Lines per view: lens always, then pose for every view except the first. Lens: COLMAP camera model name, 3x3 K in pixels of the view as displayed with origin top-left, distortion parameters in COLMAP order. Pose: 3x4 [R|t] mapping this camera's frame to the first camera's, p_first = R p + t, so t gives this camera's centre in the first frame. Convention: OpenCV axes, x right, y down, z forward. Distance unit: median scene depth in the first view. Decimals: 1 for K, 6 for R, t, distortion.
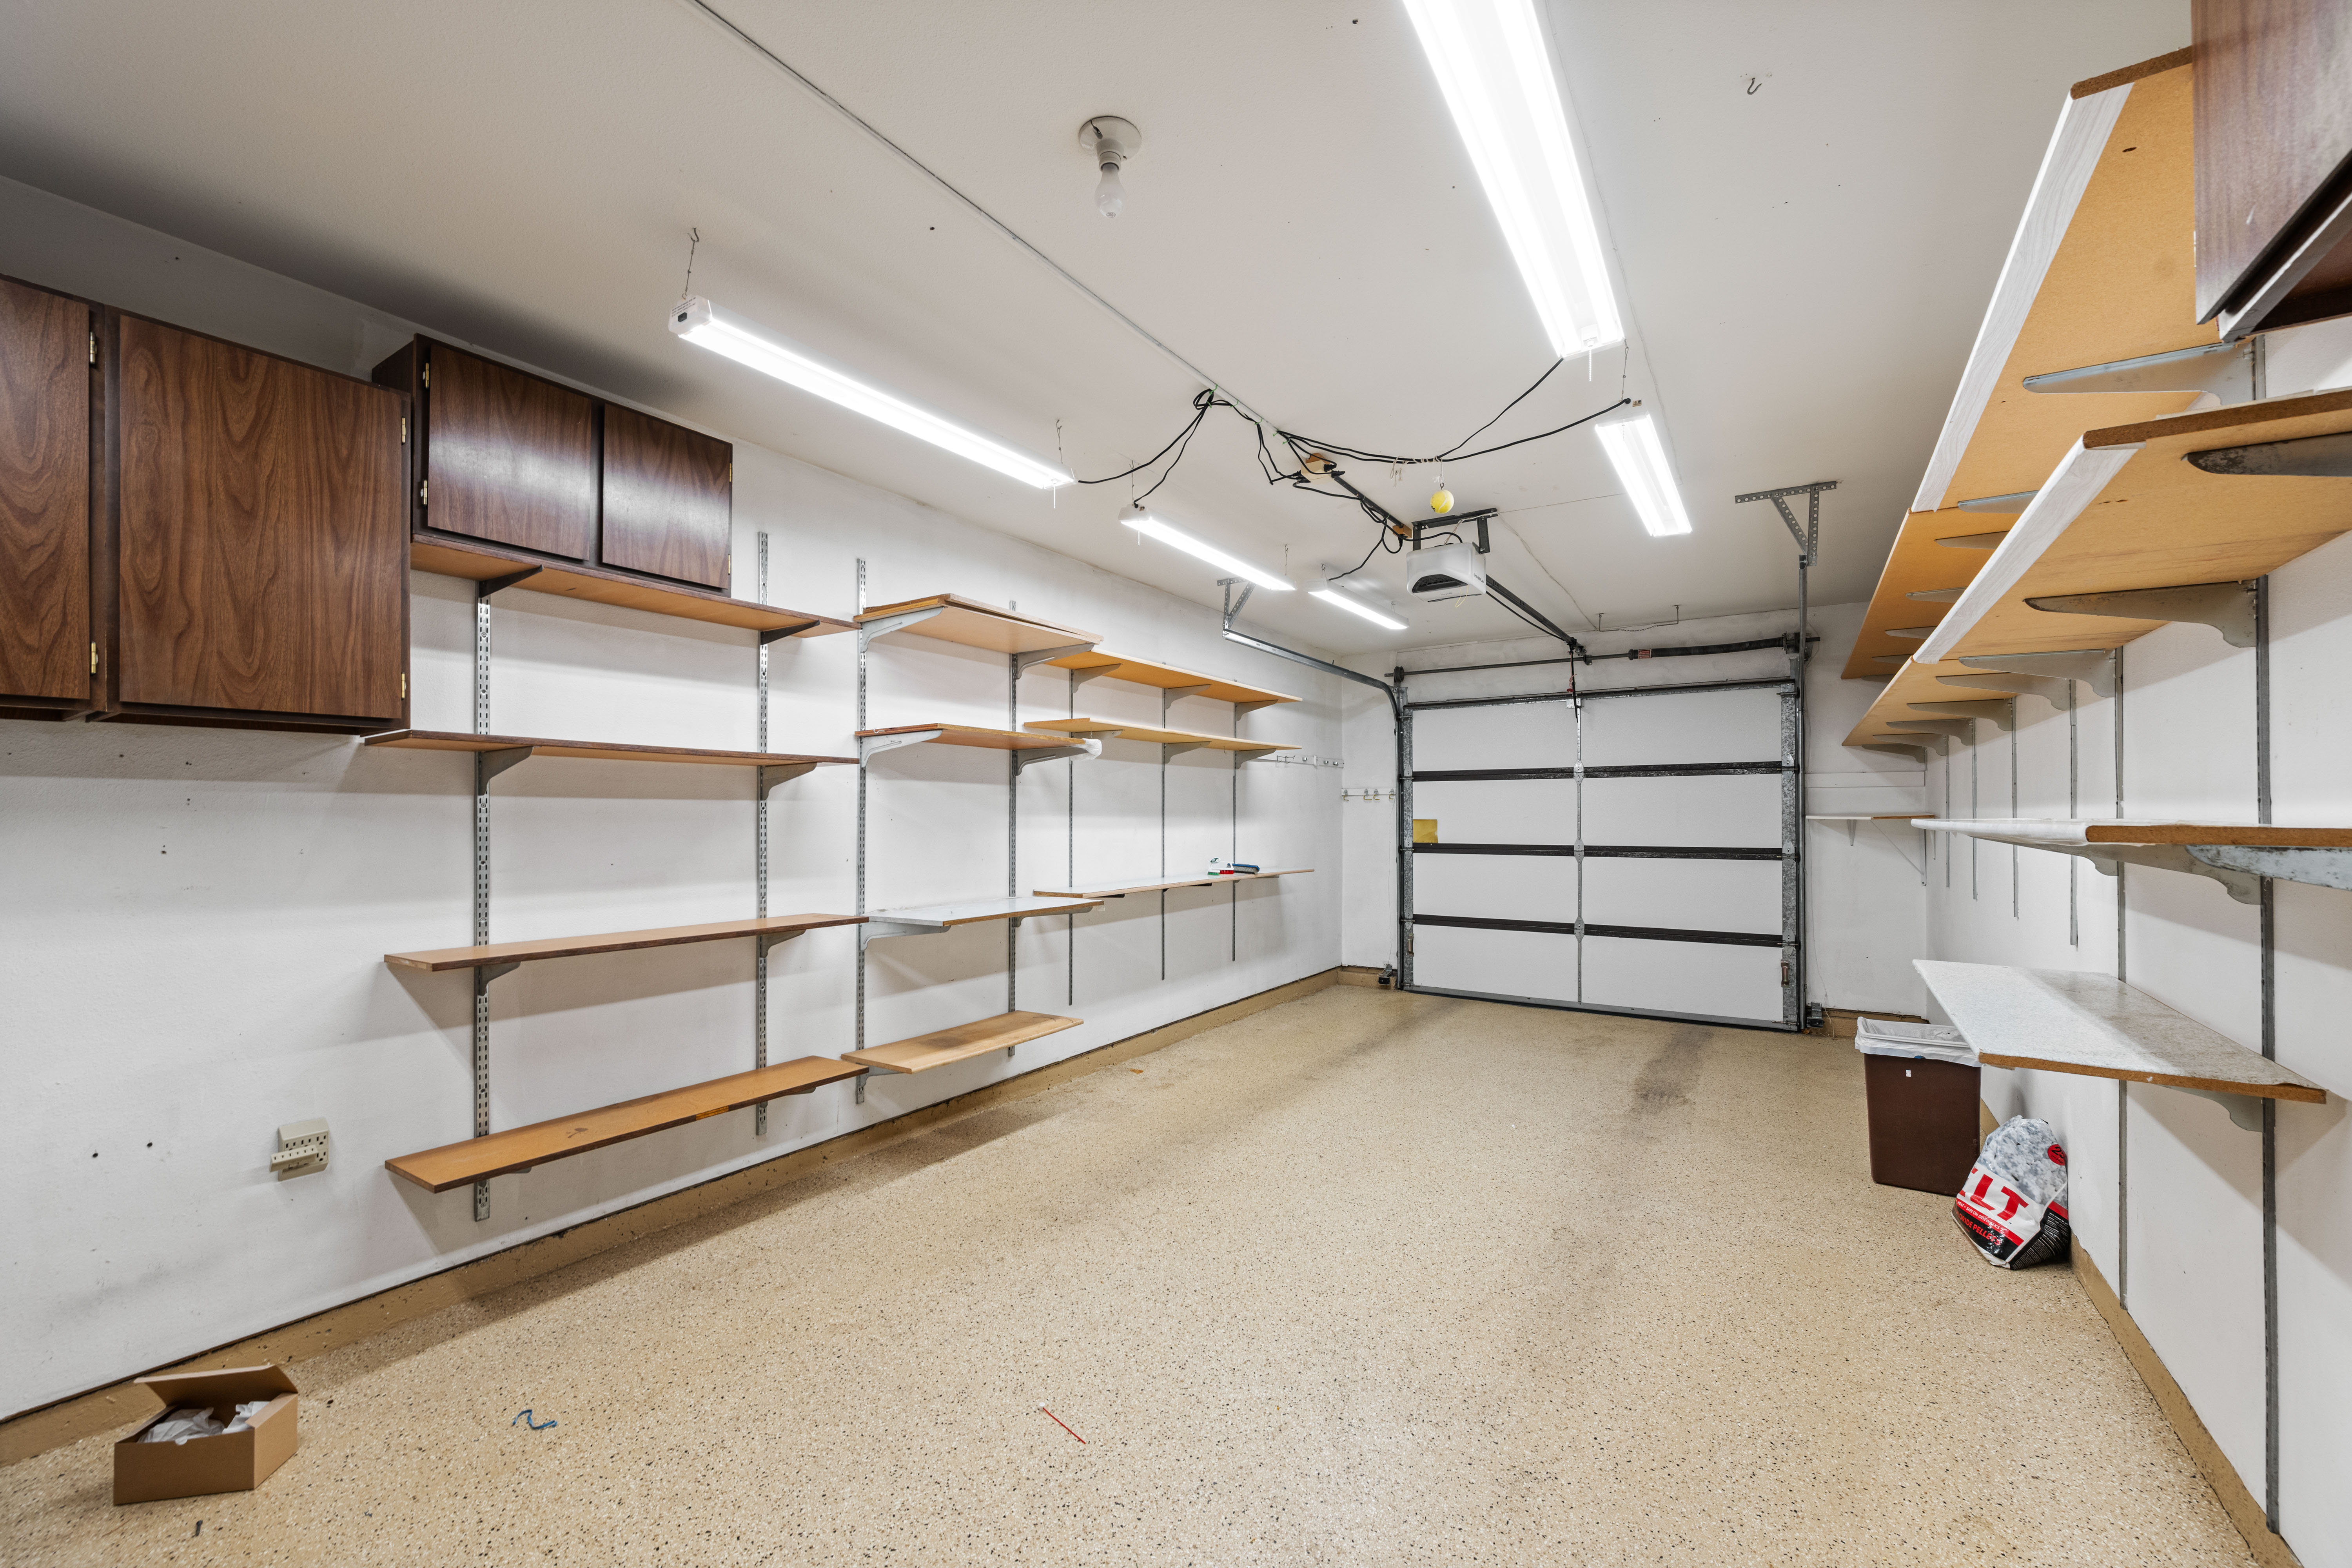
lens RADIAL K [[976.2, 0, 1183.4], [0, 976.2, 805.8], [0, 0, 1]] dist [0.000754, 0.000199]
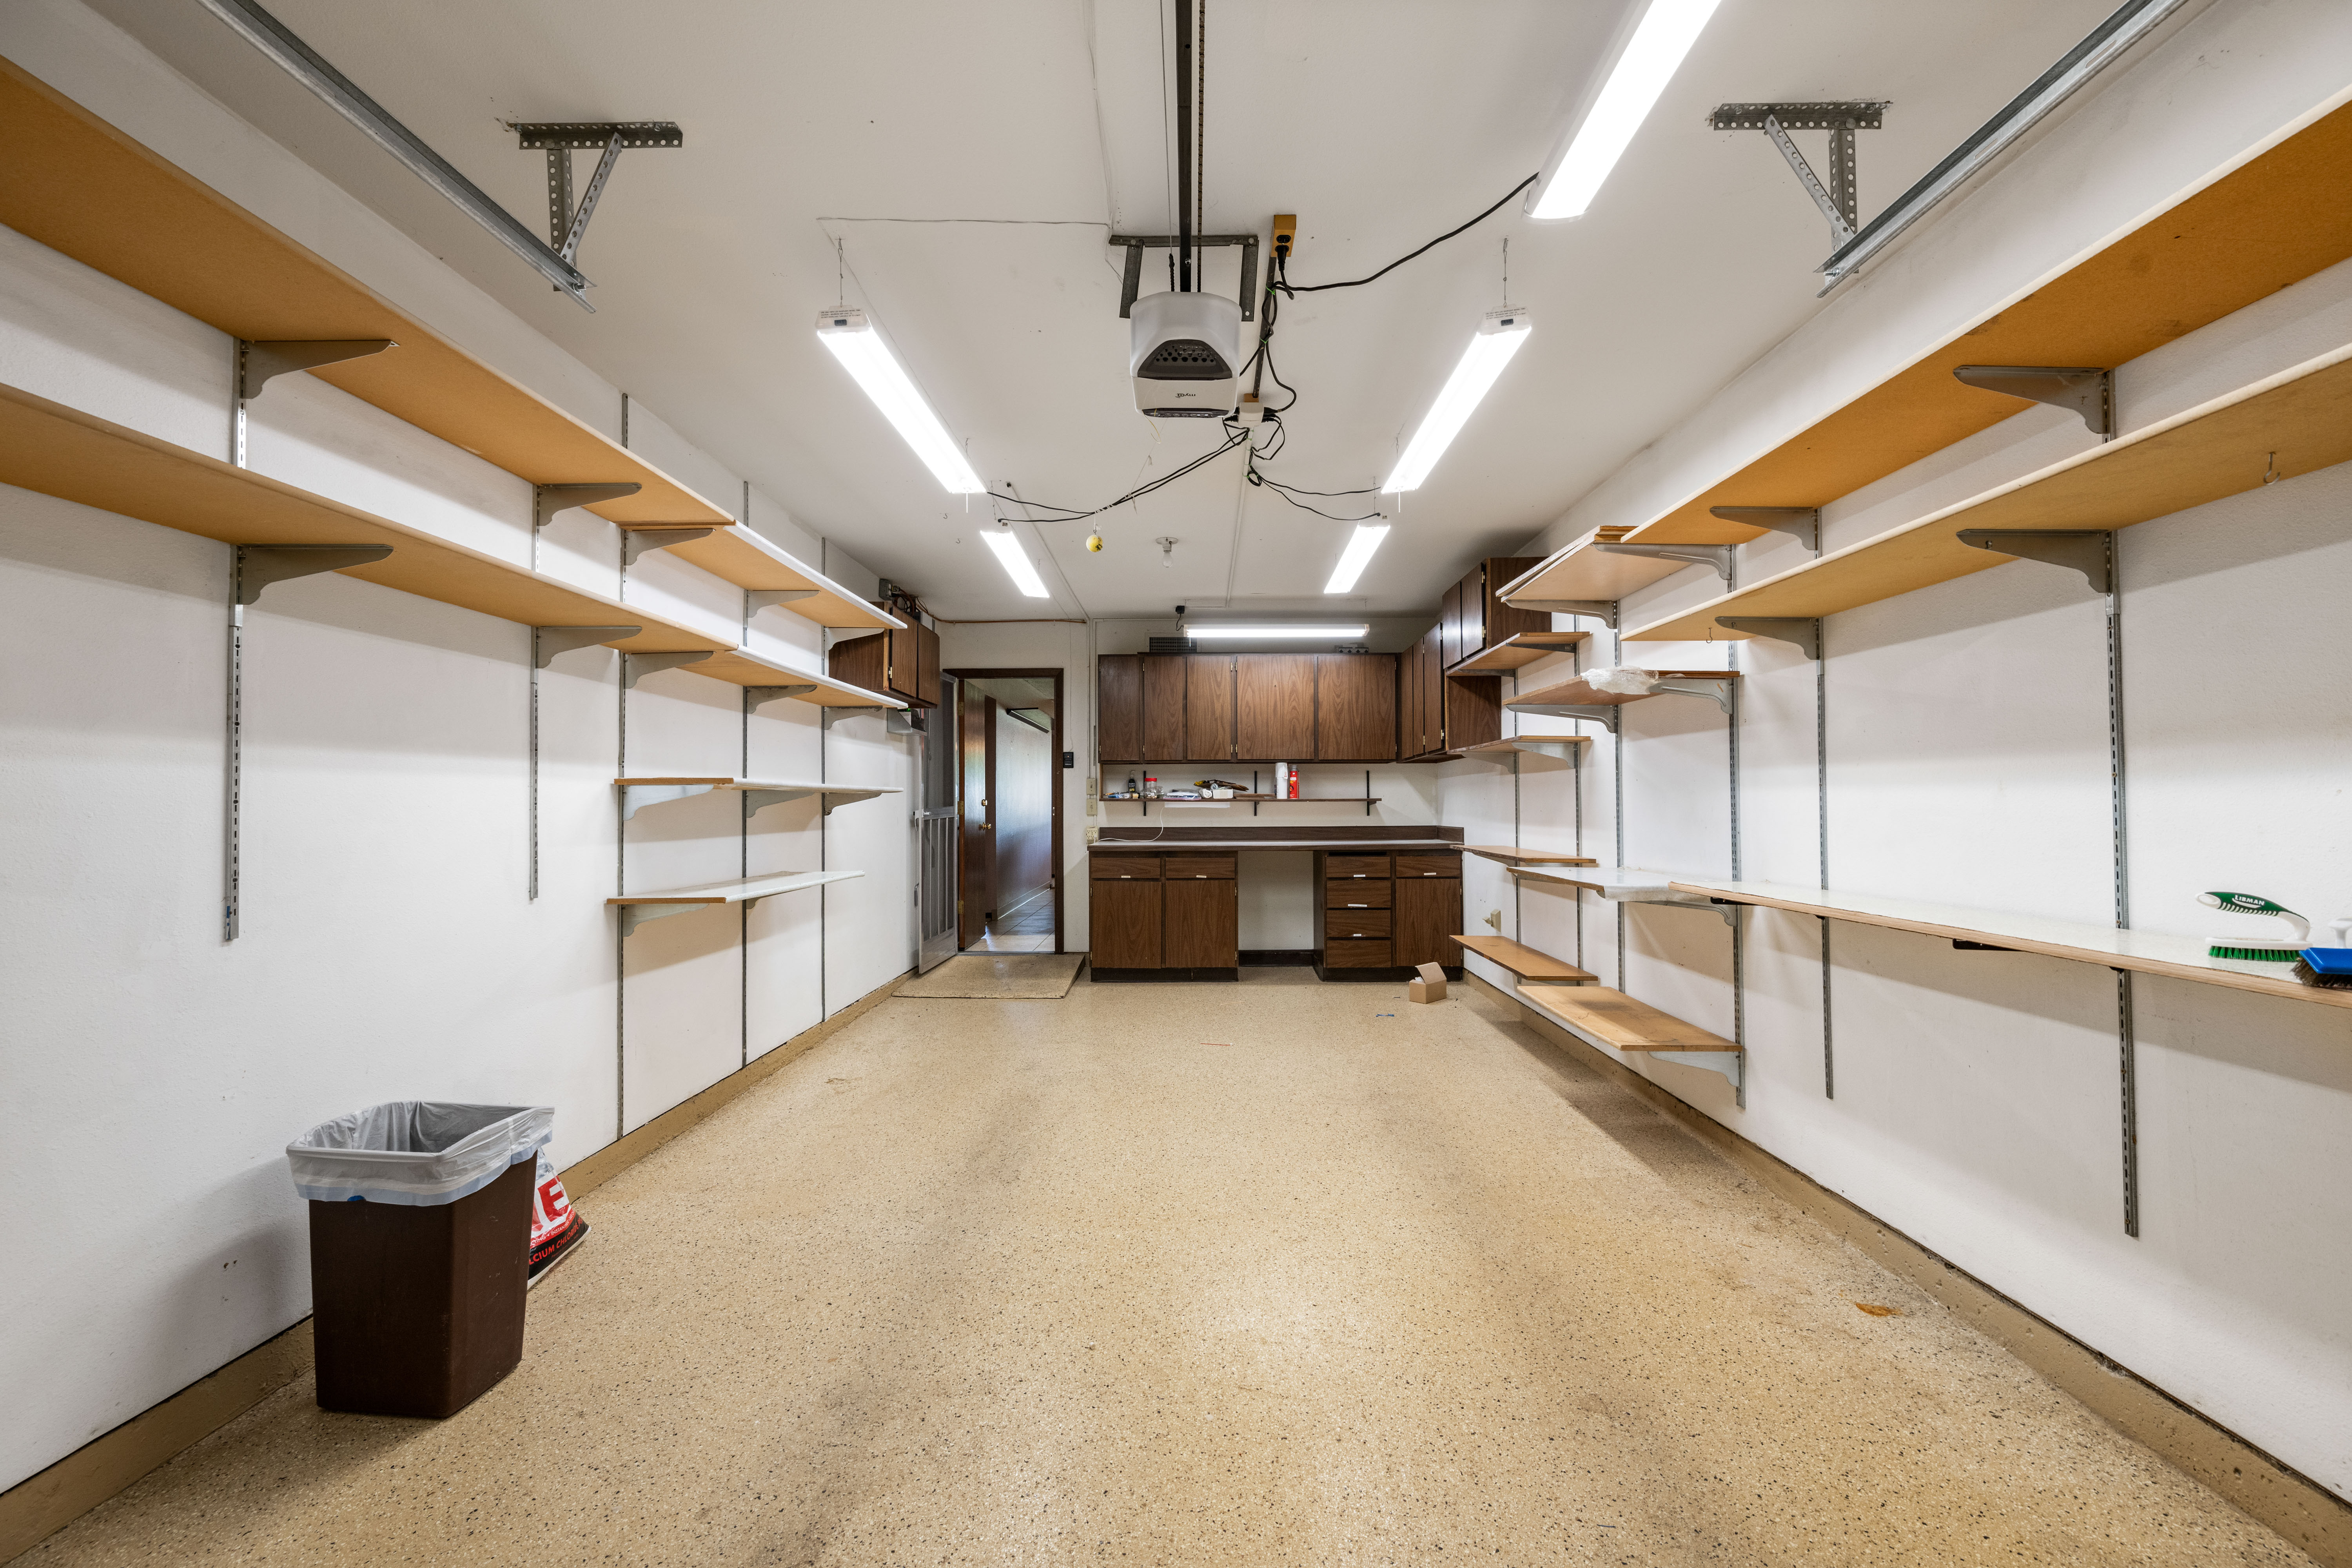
lens RADIAL K [[930.3, 0, 1179.2], [0, 930.3, 790.5], [0, 0, 1]] dist [-0.000292, 0.000089]
pose [[-0.857611, -0.004590, -0.514279, 0.573103], [0.009185, 0.999664, -0.024239, 0.041702], [0.514217, -0.025512, -0.857280, 1.500836]]
